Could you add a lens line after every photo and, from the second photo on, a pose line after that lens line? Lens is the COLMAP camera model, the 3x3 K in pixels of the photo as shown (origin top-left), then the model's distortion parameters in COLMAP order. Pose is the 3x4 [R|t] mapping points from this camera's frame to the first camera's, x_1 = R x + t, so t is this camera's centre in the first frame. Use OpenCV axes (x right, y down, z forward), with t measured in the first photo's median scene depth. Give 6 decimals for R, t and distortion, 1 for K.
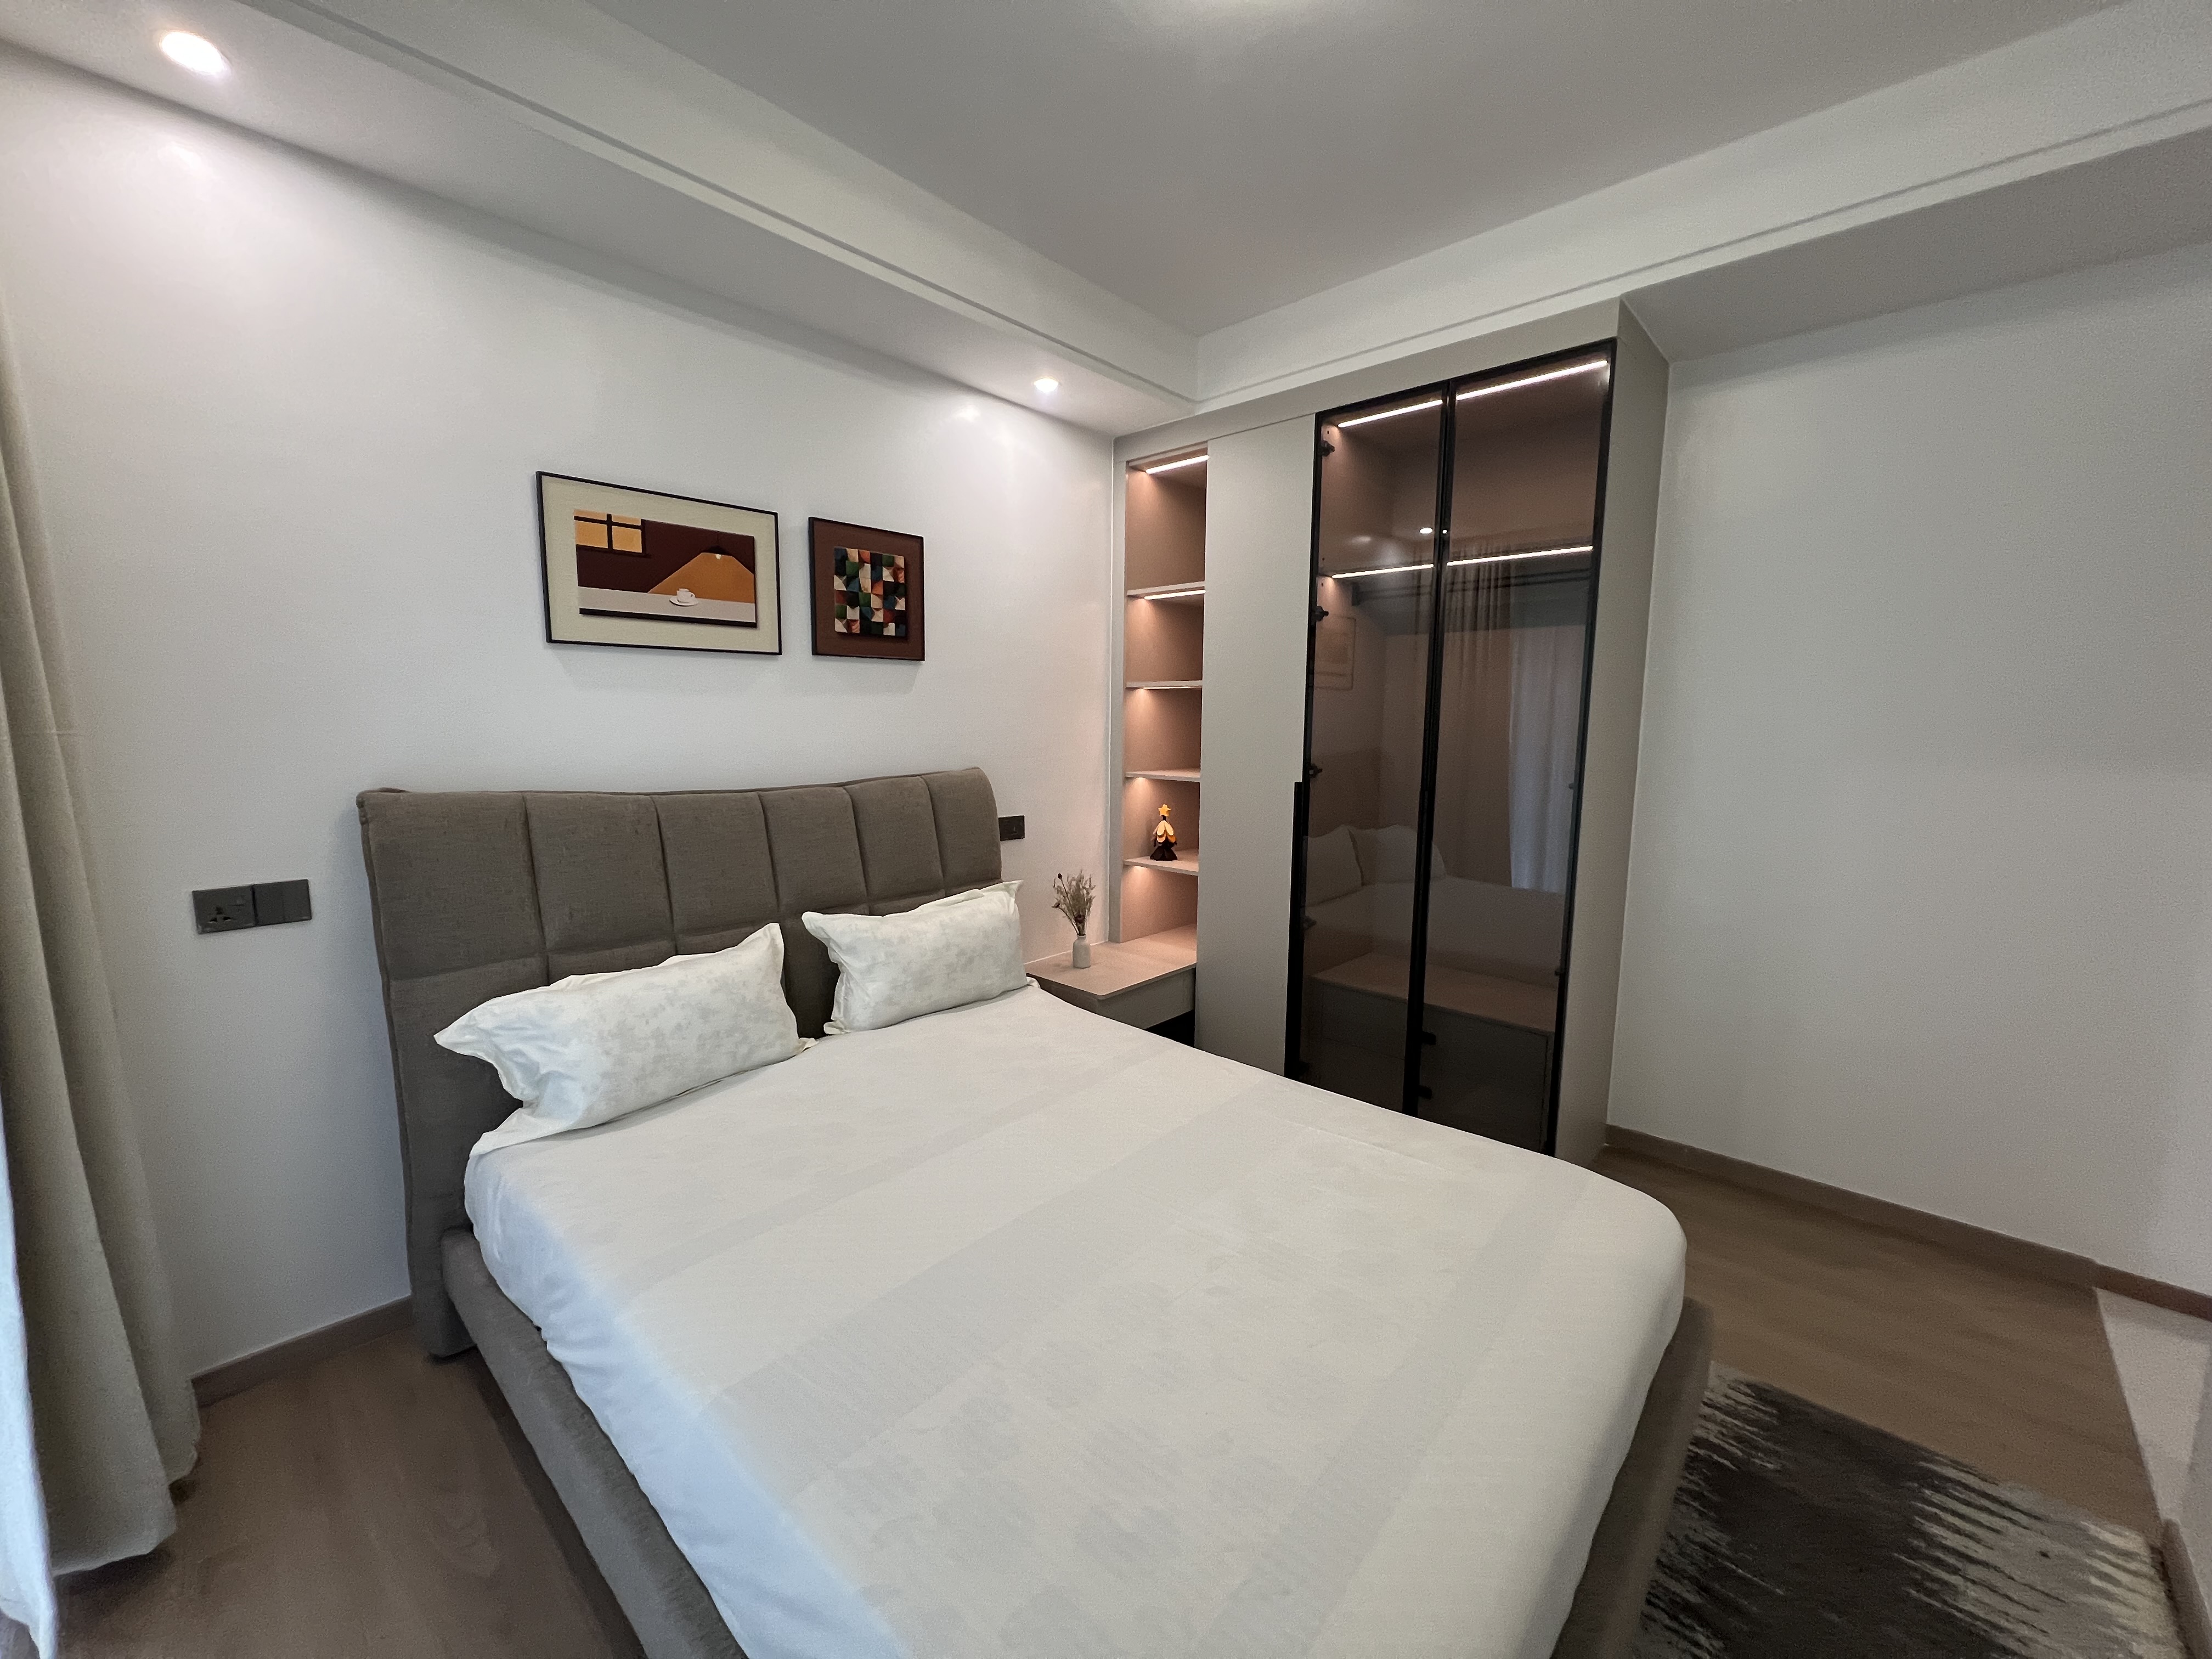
lens RADIAL K [[883.7, 0, 1105.5], [0, 883.7, 834.2], [0, 0, 1]] dist [-0.002111, 0.000175]
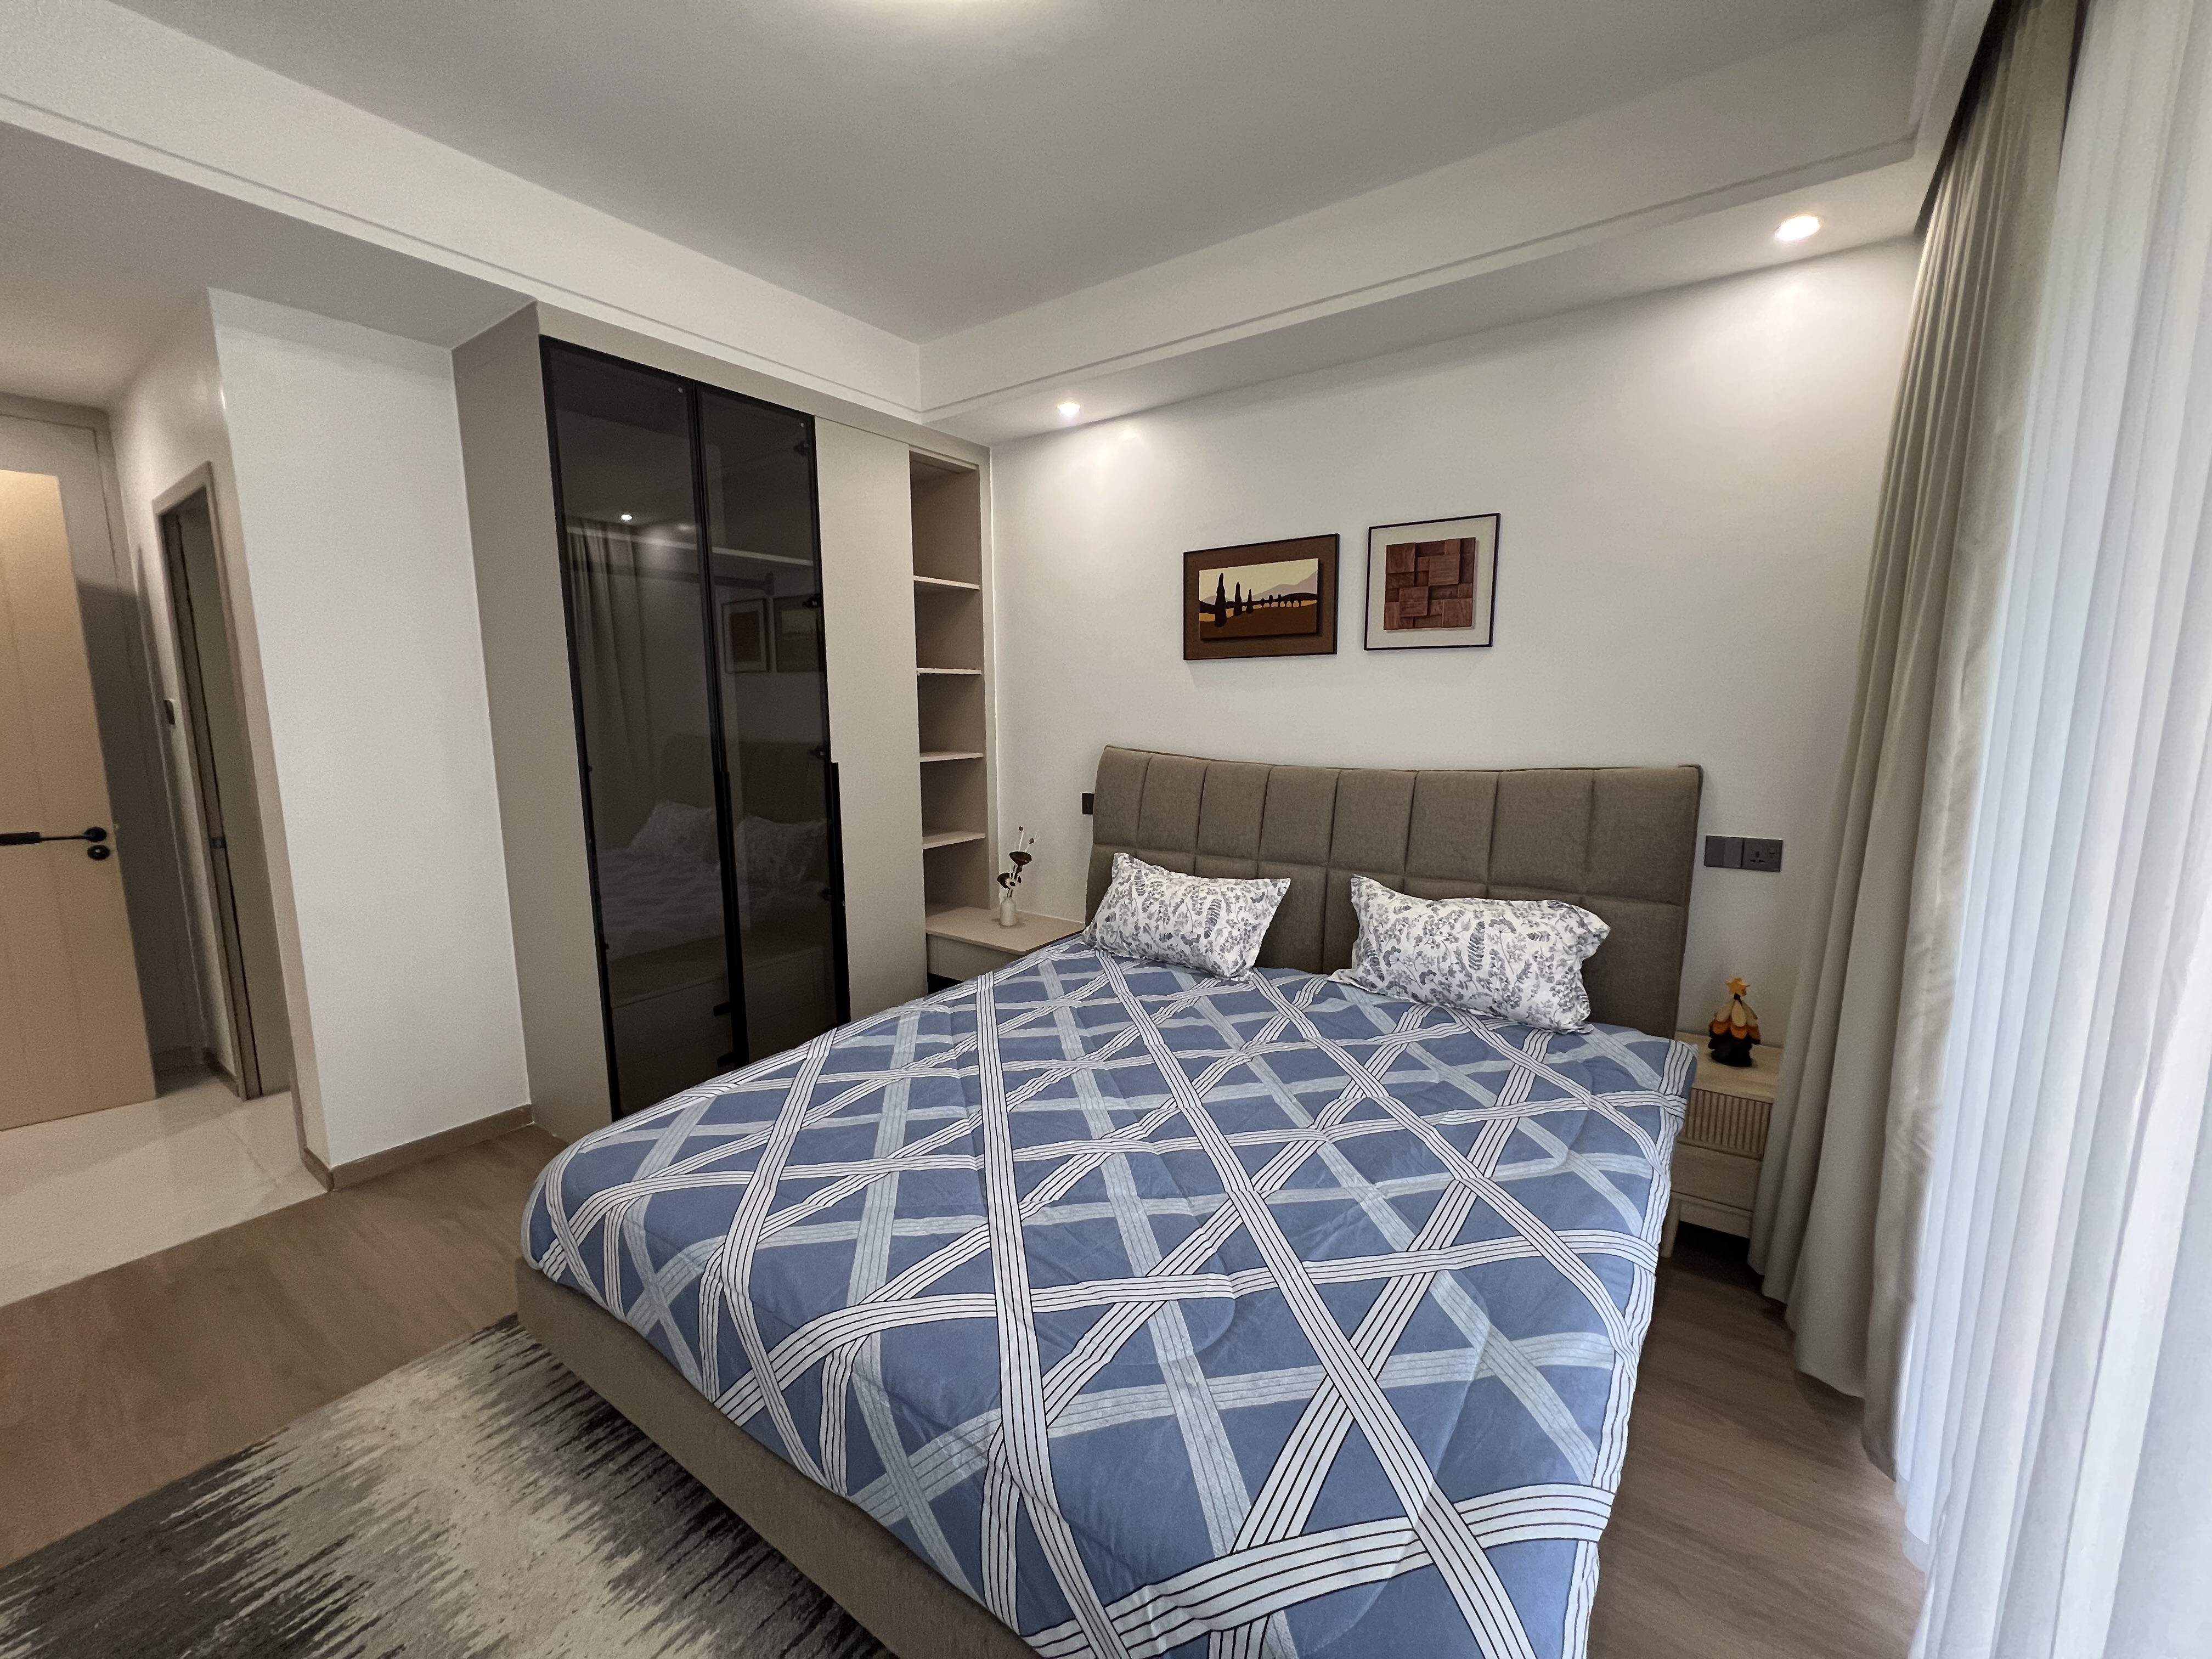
lens RADIAL K [[883.7, 0, 1117.4], [0, 883.7, 826.2], [0, 0, 1]] dist [-0.002111, 0.000175]
pose [[0.132038, 0.129665, -0.982727, 0.699367], [-0.120365, 0.986168, 0.113947, -0.068519], [0.983910, 0.103241, 0.145819, 0.498259]]
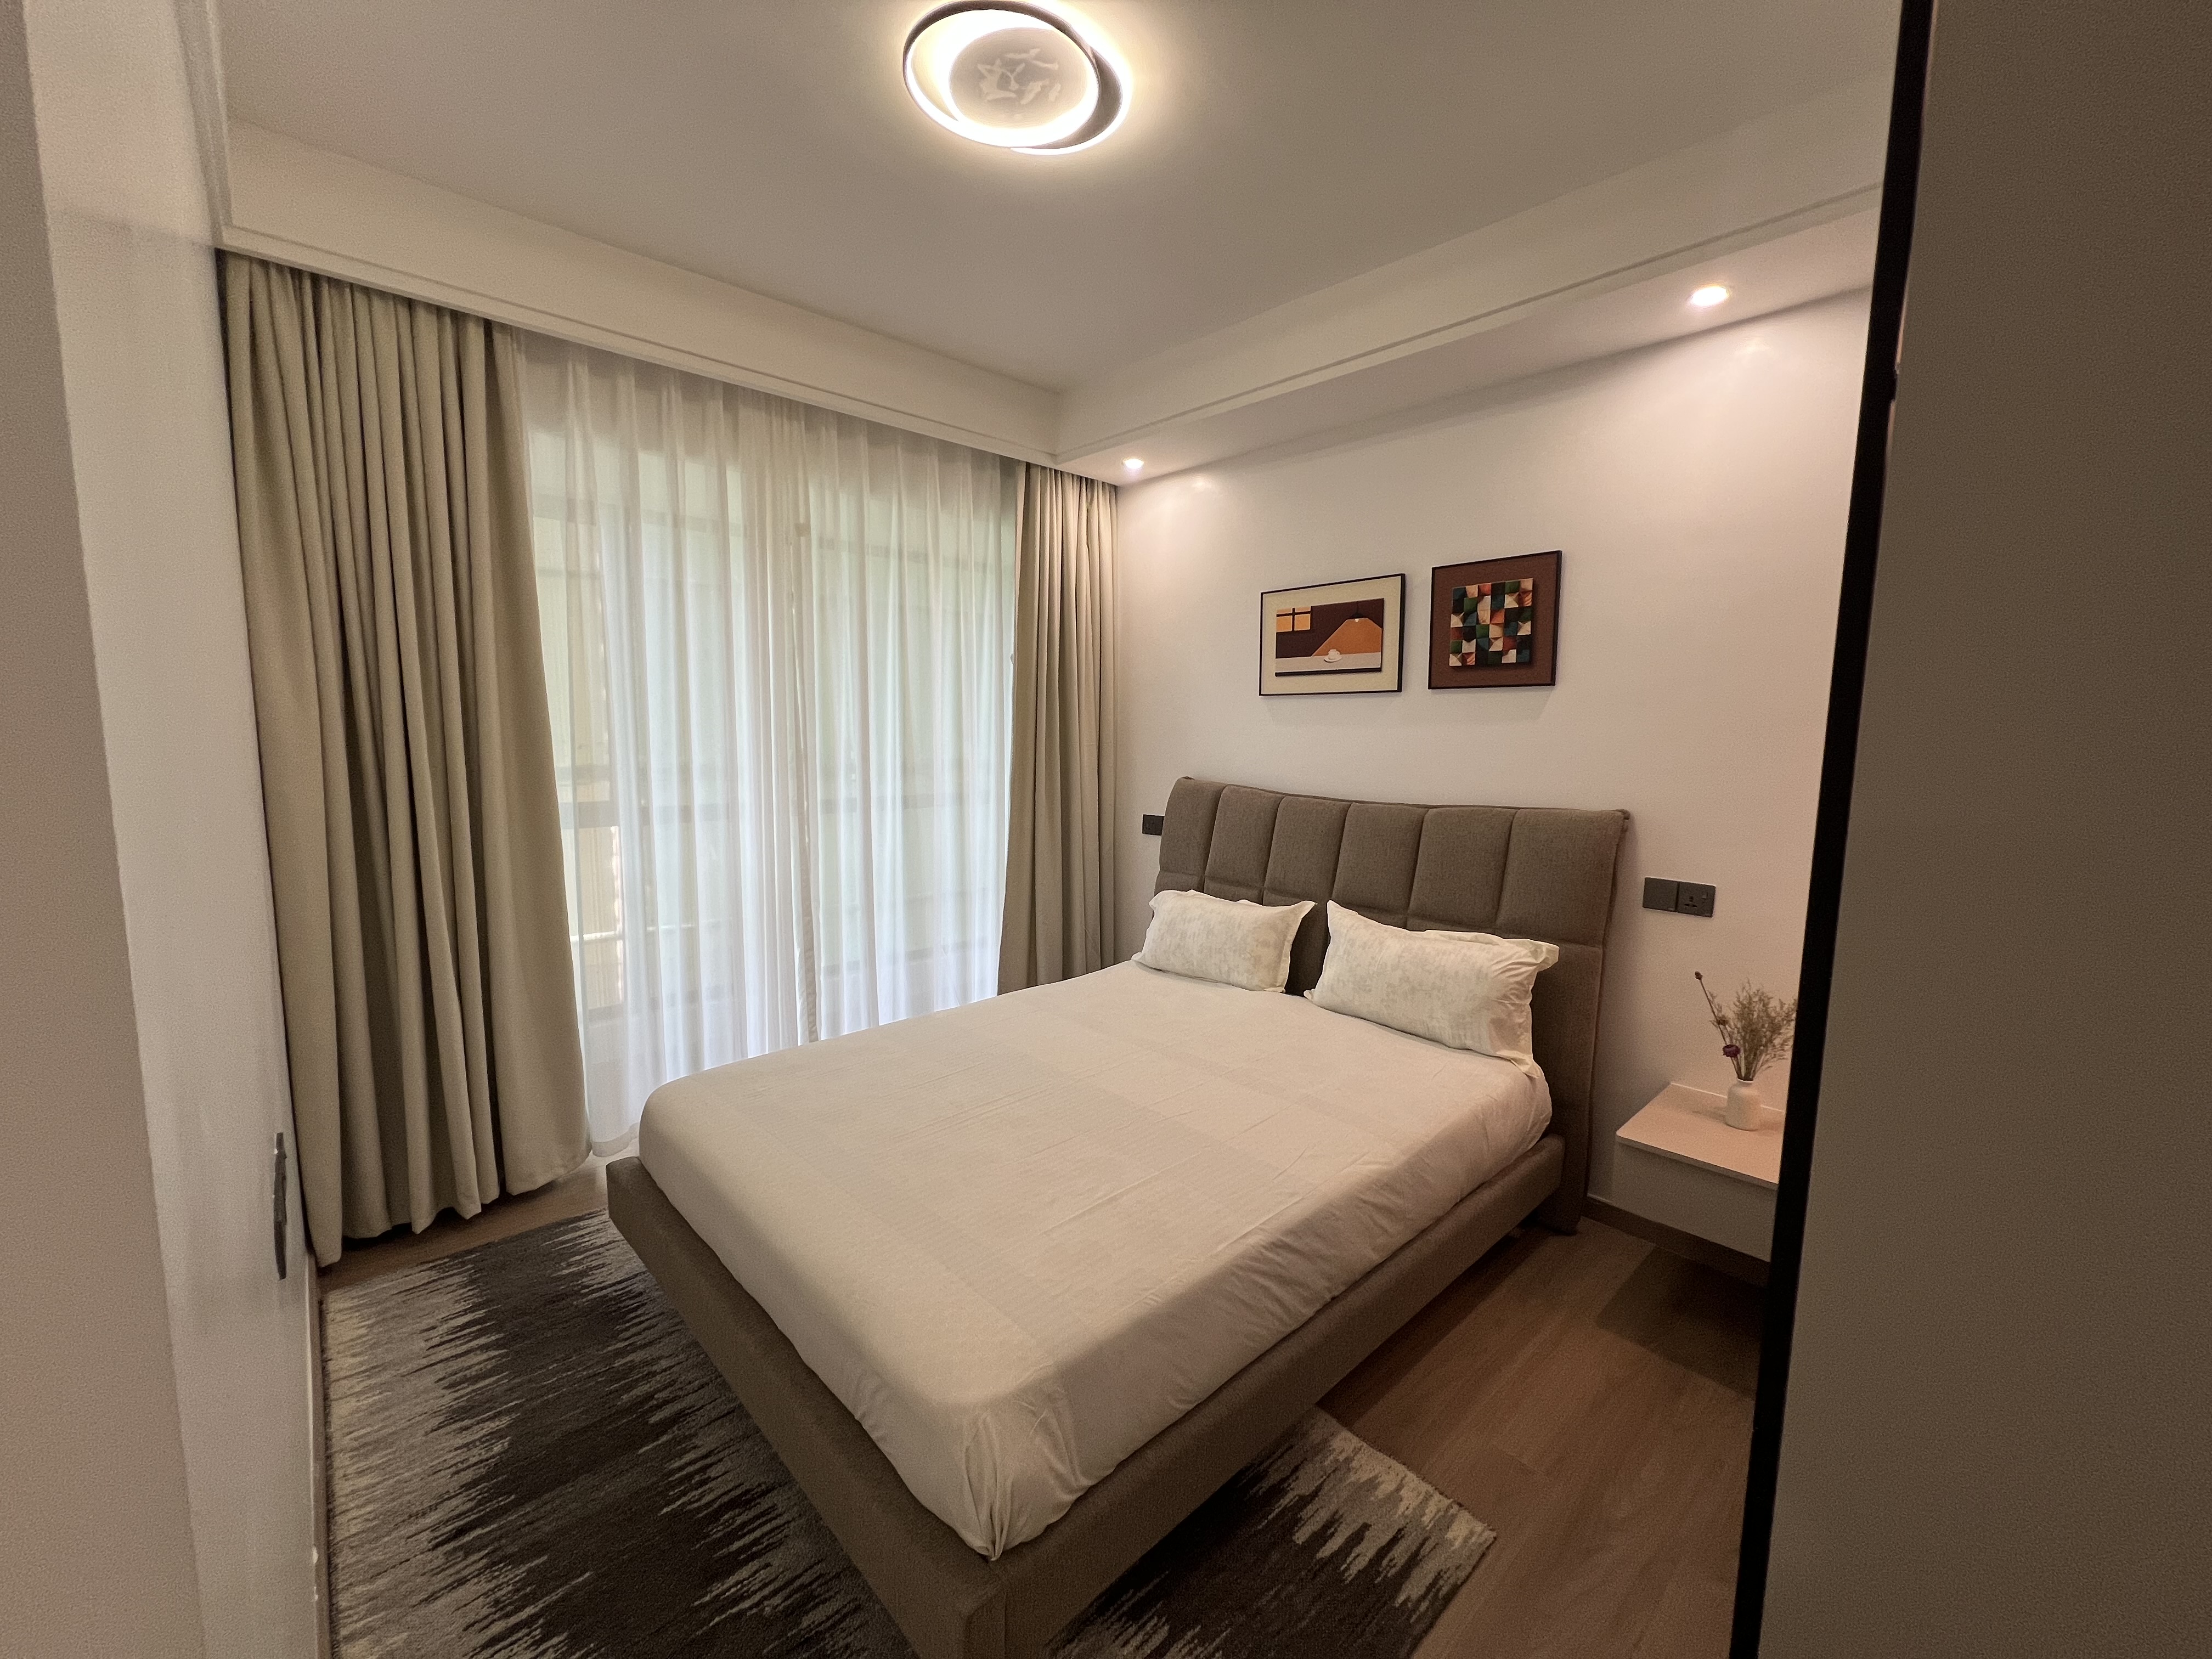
lens RADIAL K [[883.7, 0, 1091.7], [0, 883.7, 838.7], [0, 0, 1]] dist [-0.002111, 0.000175]
pose [[-0.091132, 0.116784, -0.988967, 0.830333], [-0.144165, 0.981091, 0.129139, -0.099505], [0.985348, 0.154343, -0.072572, 0.683400]]
